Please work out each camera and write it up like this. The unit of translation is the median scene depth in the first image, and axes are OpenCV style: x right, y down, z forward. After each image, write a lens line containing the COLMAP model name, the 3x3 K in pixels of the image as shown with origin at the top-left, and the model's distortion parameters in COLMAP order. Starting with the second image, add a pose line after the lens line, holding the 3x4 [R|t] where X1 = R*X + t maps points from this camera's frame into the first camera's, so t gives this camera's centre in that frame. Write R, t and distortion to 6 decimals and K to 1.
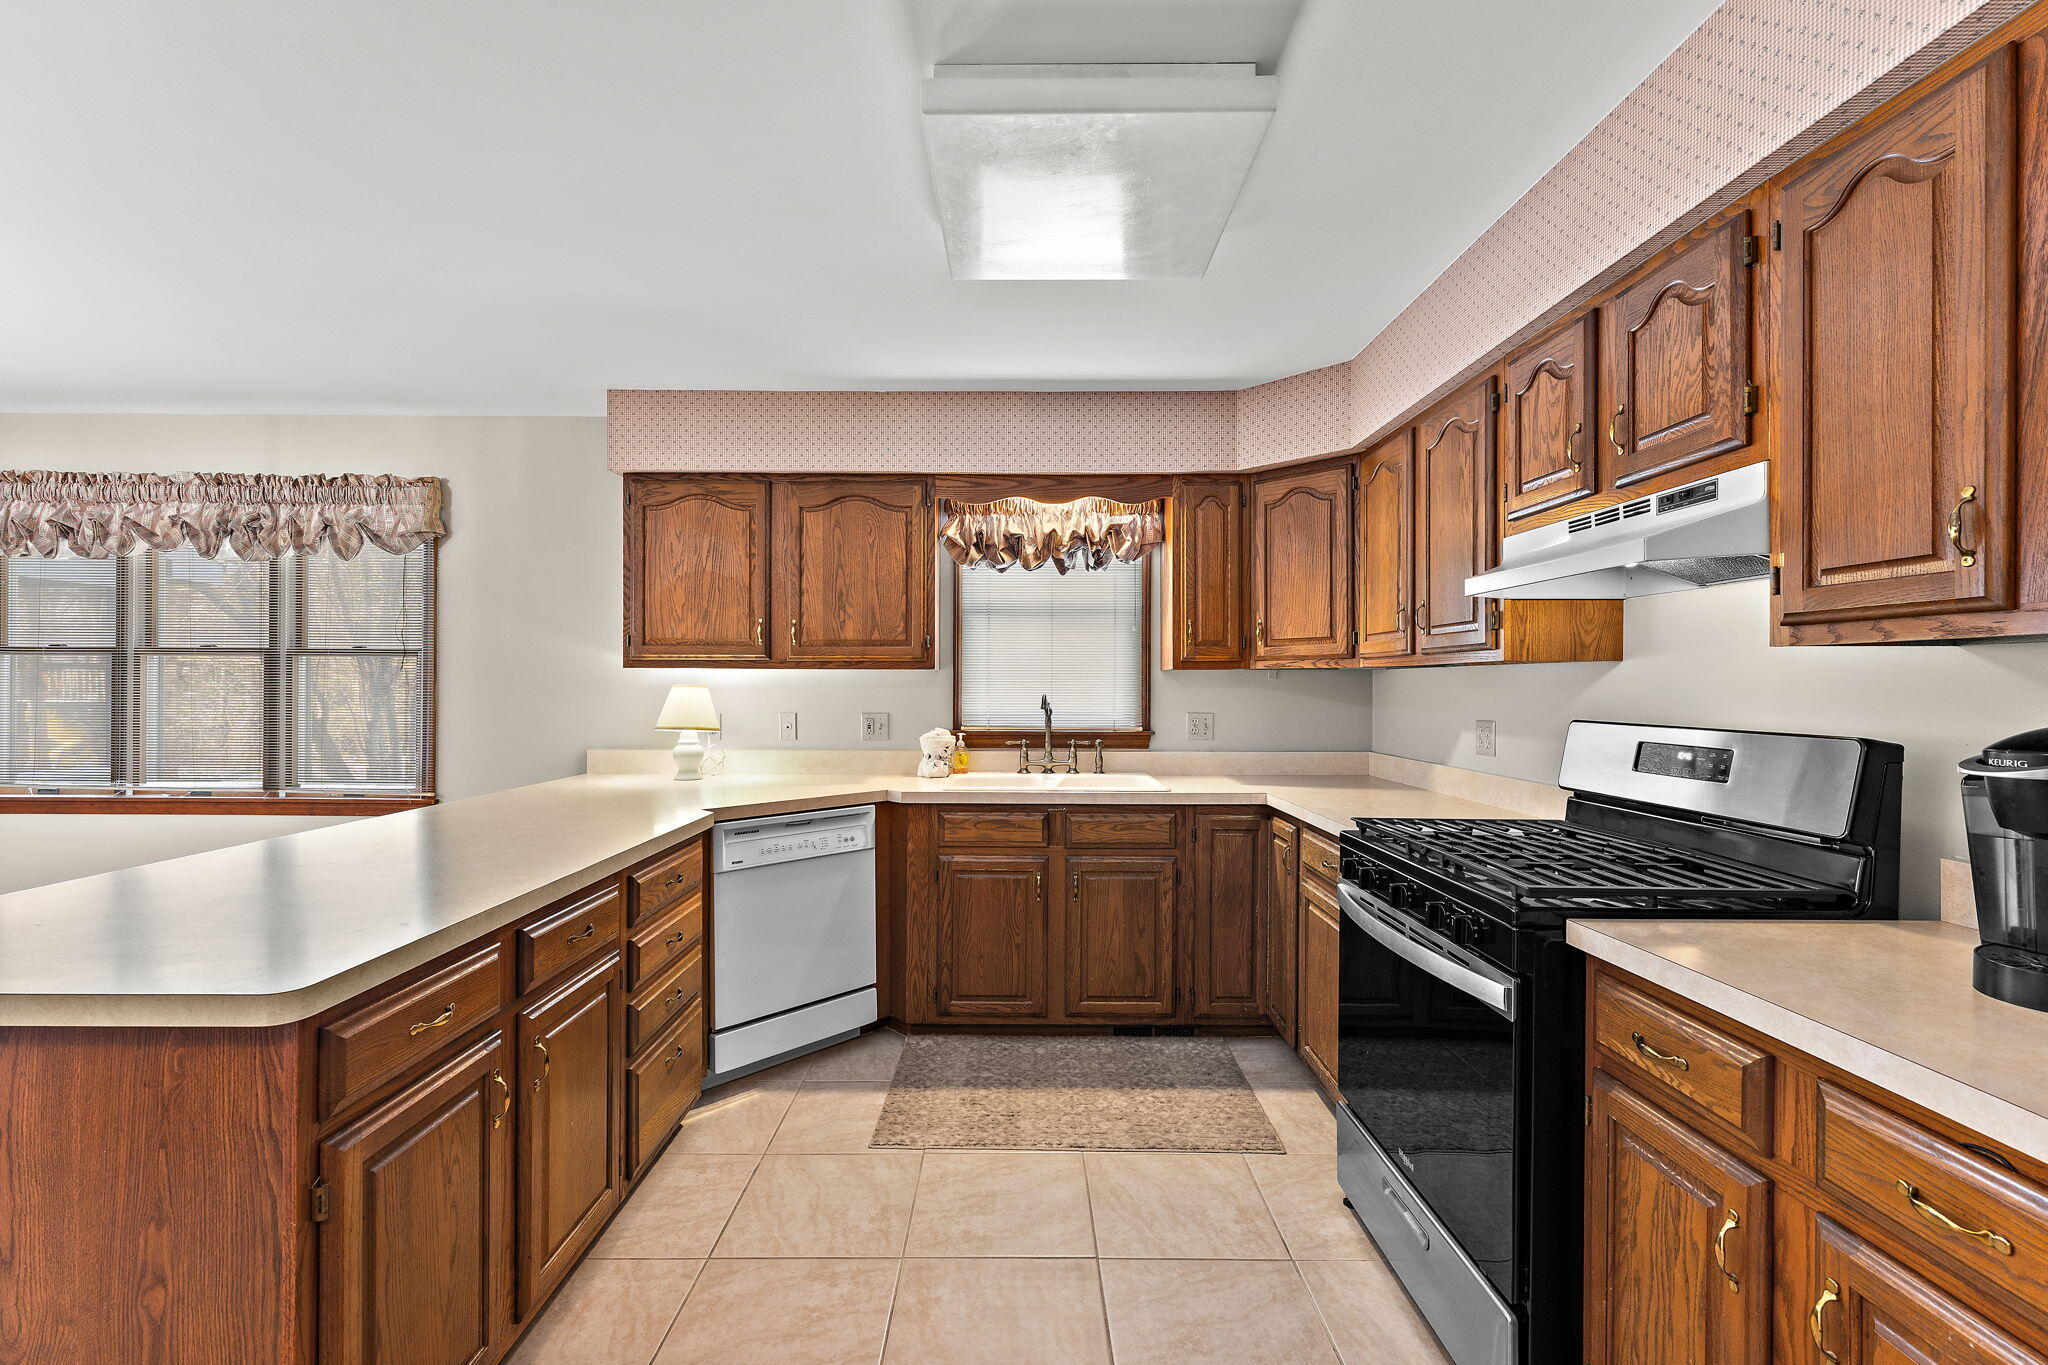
lens RADIAL K [[860.8, 0, 1024.0], [0, 860.8, 682.5], [0, 0, 1]] dist [-0.001276, -0.000457]
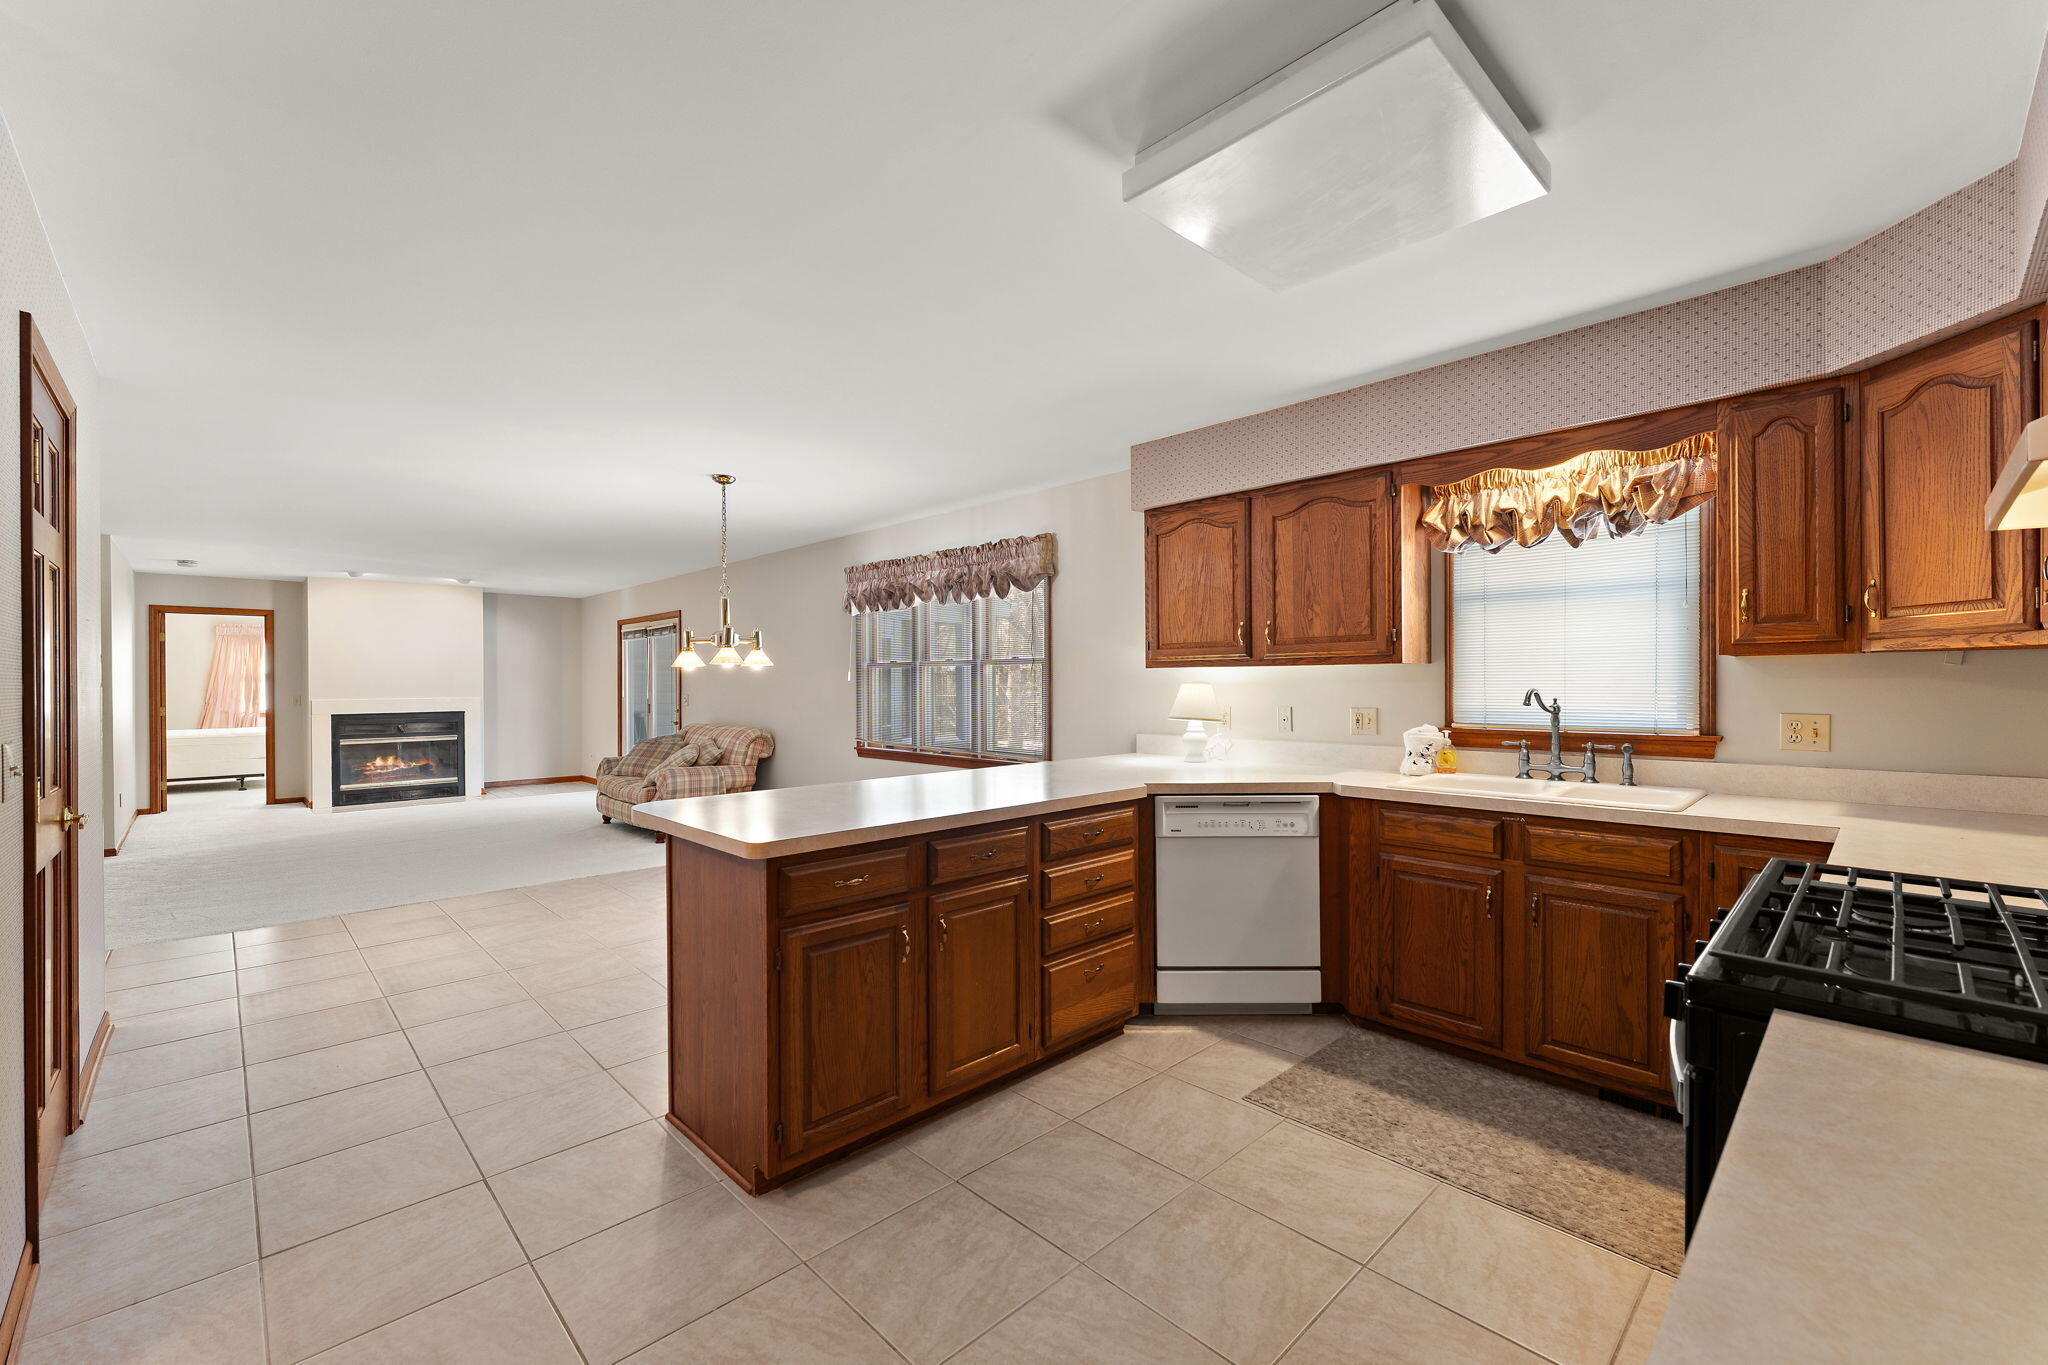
lens RADIAL K [[840.6, 0, 1028.5], [0, 840.6, 685.5], [0, 0, 1]] dist [-0.003522, 0.000106]
pose [[0.693151, -0.005545, -0.720771, 0.314747], [0.011634, 0.999926, 0.003495, 0.001686], [0.720698, -0.010808, 0.693165, 0.044924]]
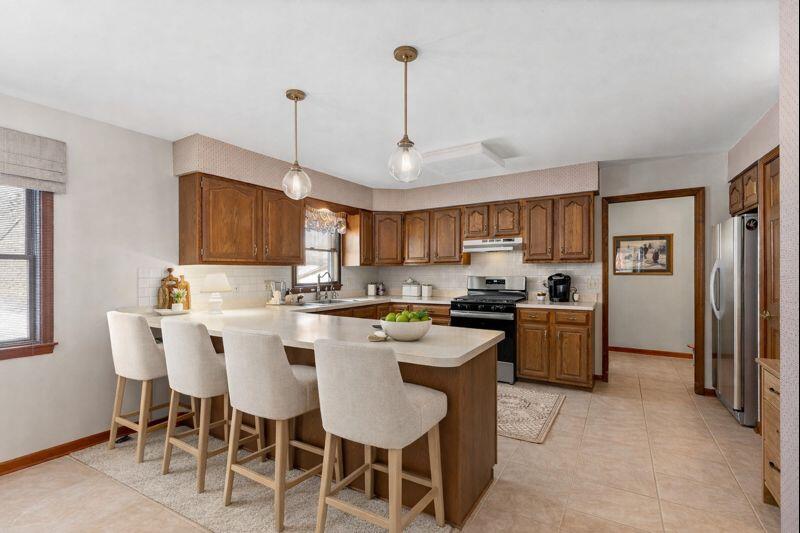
lens RADIAL K [[339.4, 0, 417.2], [0, 339.4, 277.2], [0, 0, 1]] dist [-0.050408, 0.020964]
pose [[0.527692, -0.022261, 0.849144, -0.927213], [0.009125, 0.999747, 0.020538, 0.003785], [-0.849387, -0.003089, 0.527762, 0.115575]]
